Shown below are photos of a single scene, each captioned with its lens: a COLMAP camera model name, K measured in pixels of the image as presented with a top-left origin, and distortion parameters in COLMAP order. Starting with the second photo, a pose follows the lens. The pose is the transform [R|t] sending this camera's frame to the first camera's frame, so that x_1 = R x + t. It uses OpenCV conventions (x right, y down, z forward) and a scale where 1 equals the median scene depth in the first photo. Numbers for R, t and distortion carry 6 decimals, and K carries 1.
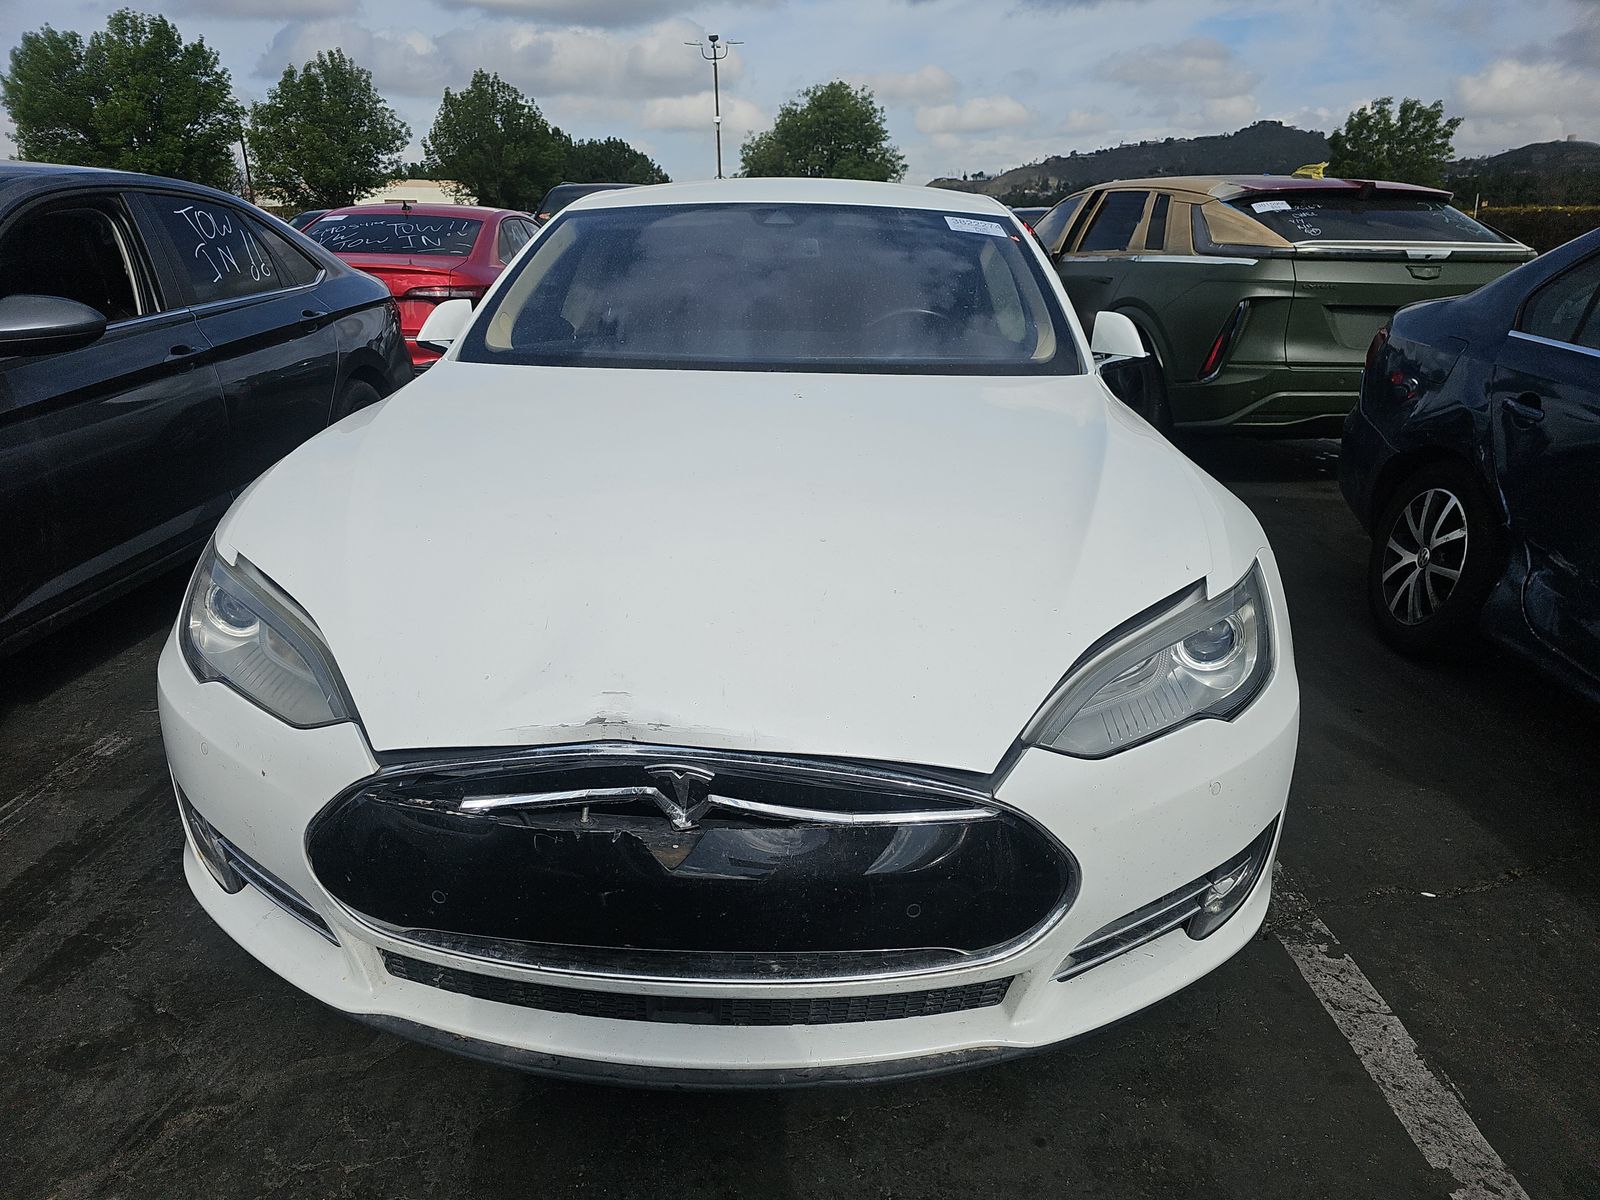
lens RADIAL K [[1079.1, 0, 800.0], [0, 1079.1, 600.0], [0, 0, 1]] dist [0.025179, -0.025725]
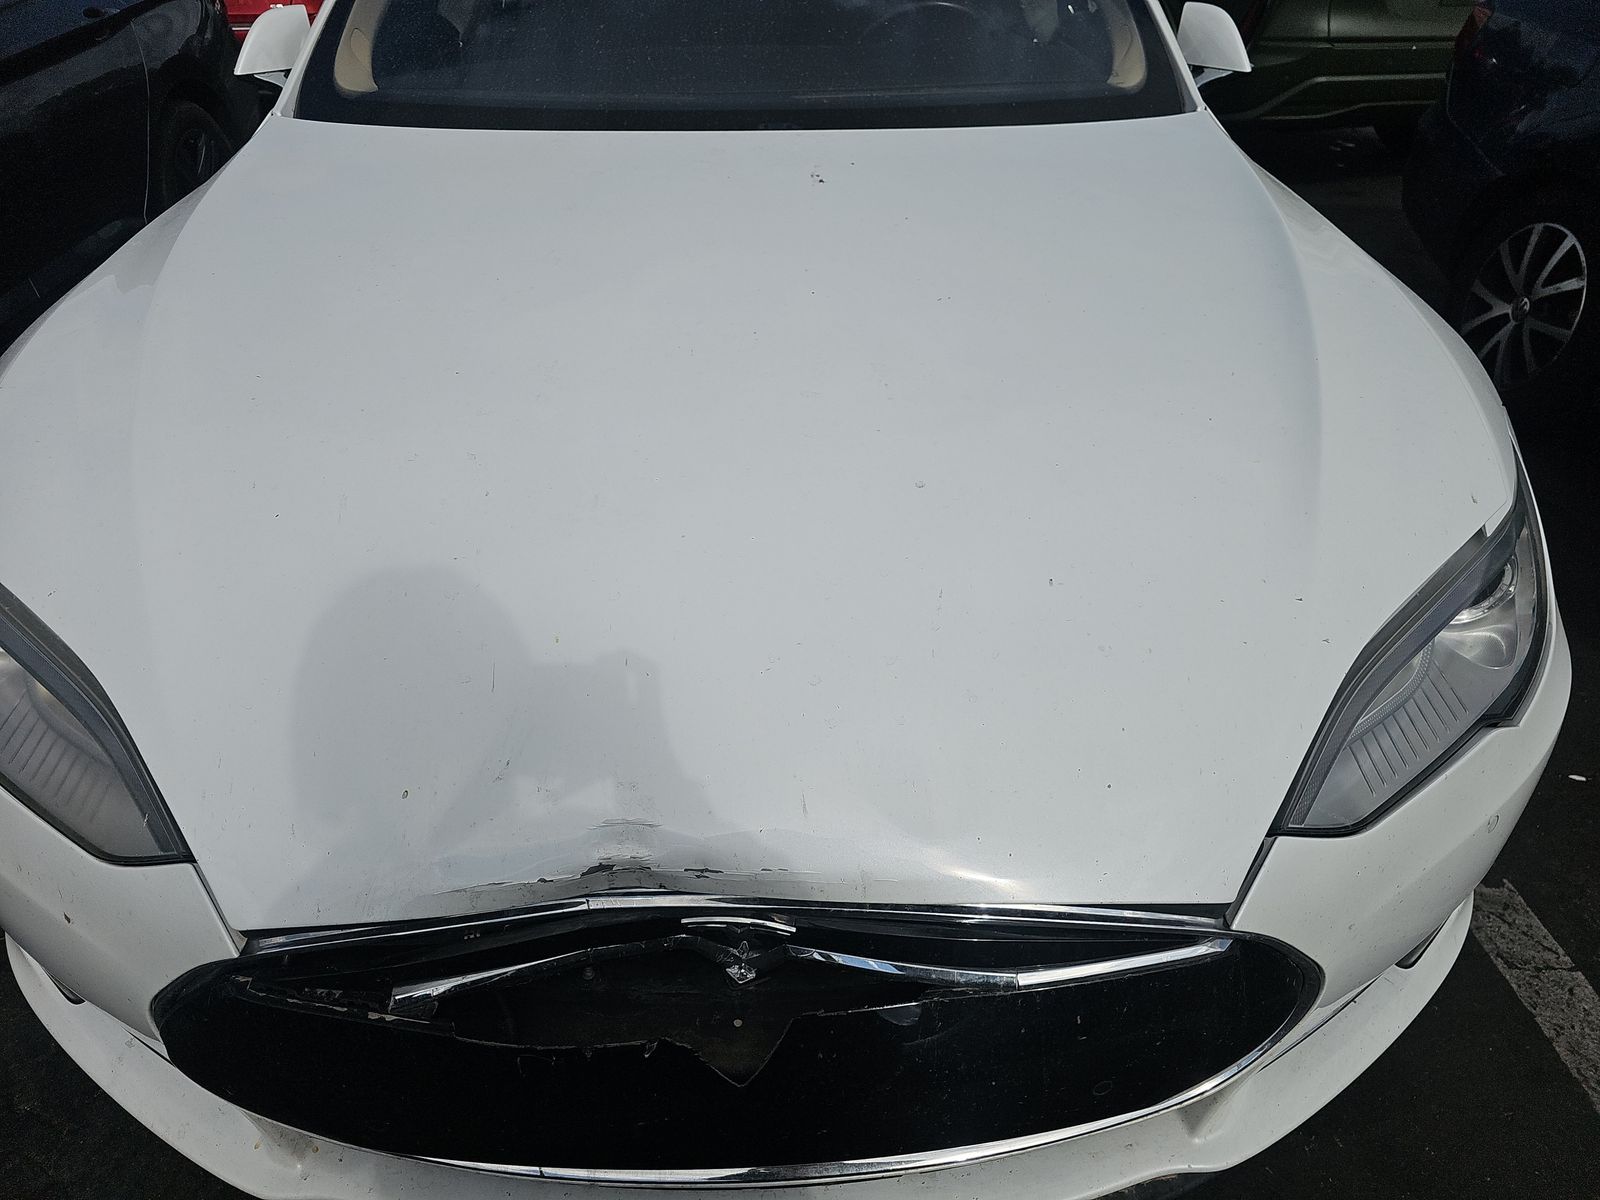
lens RADIAL K [[1107.0, 0, 815.7], [0, 1107.0, 597.7], [0, 0, 1]] dist [-0.005373, -0.003550]
pose [[0.996479, -0.056087, 0.062325, -0.050241], [0.037660, 0.963524, 0.264960, -0.099627], [-0.074913, -0.261680, 0.962243, 0.224930]]
